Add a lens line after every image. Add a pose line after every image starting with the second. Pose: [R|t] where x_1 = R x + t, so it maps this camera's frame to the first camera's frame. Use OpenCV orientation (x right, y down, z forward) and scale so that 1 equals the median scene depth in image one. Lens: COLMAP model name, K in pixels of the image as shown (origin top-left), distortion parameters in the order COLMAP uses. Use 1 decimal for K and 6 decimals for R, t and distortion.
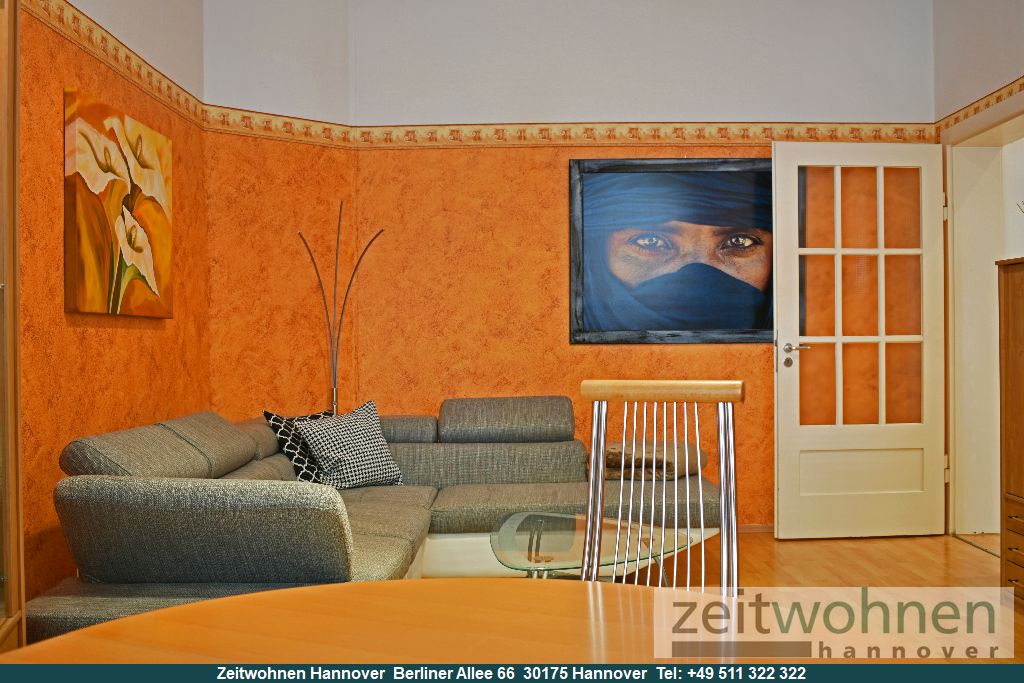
lens RADIAL K [[1036.8, 0, 512.0], [0, 1036.8, 341.5], [0, 0, 1]] dist [-0.078447, 0.021847]
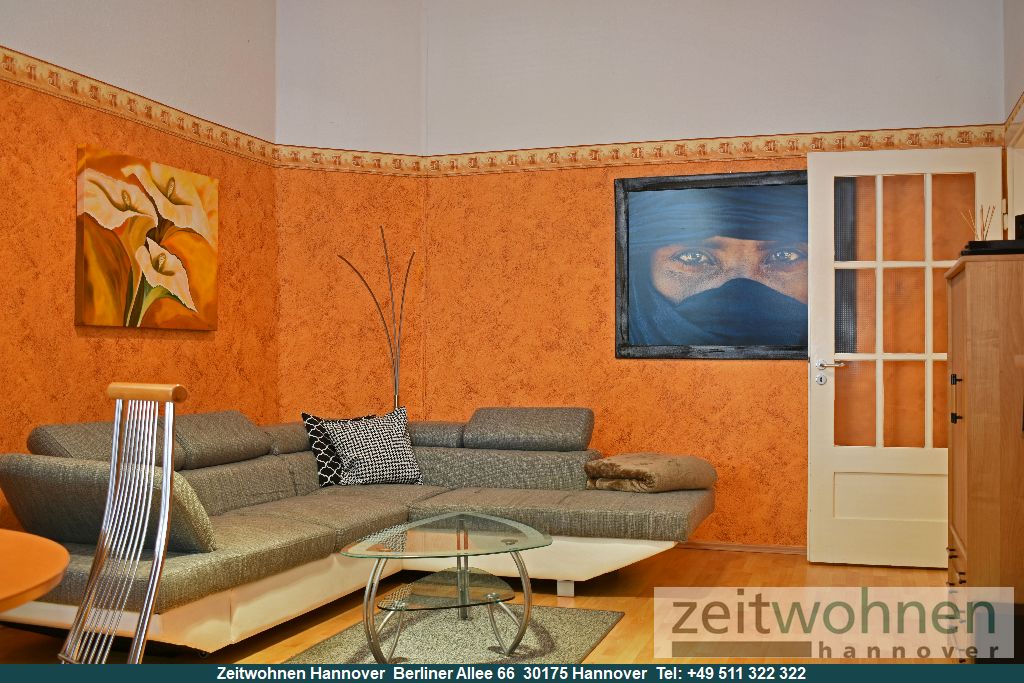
lens RADIAL K [[1036.8, 0, 512.0], [0, 1036.8, 341.5], [0, 0, 1]] dist [-0.078447, 0.021847]
pose [[0.949461, 0.008711, -0.313764, 0.287566], [-0.012799, 0.999858, -0.010971, -0.001475], [0.313624, 0.014432, 0.949438, -0.008437]]
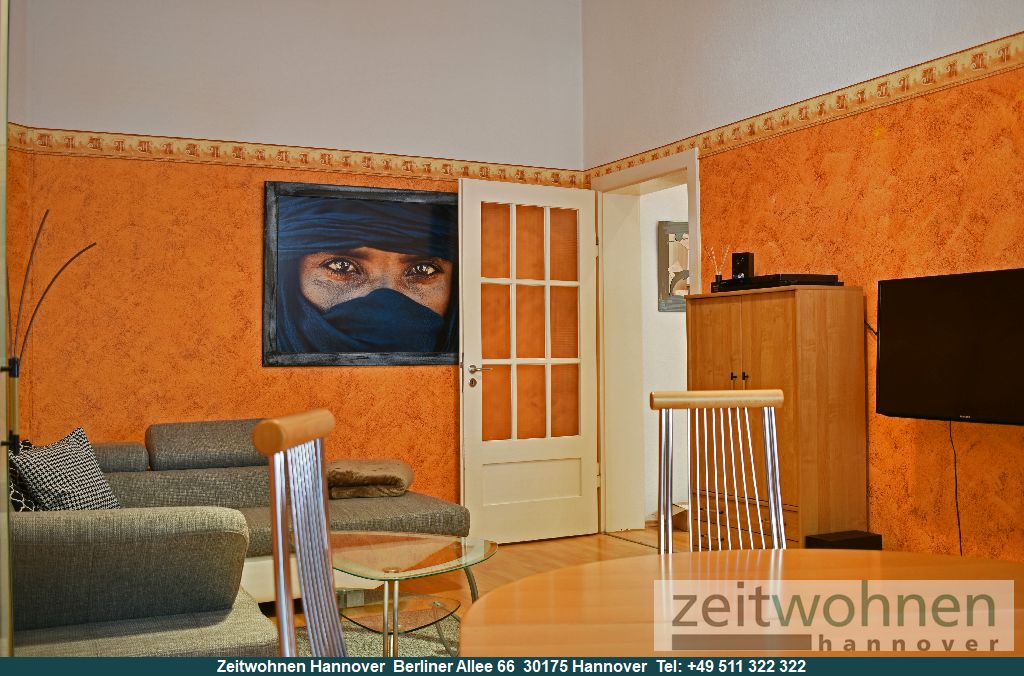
lens RADIAL K [[1057.3, 0, 512.0], [0, 1057.3, 338.0], [0, 0, 1]] dist [-0.085780, 0.016870]
pose [[0.888815, 0.009470, 0.458168, -0.198003], [0.002663, 0.999663, -0.025827, 0.001994], [-0.458259, 0.024175, 0.888490, -0.002833]]
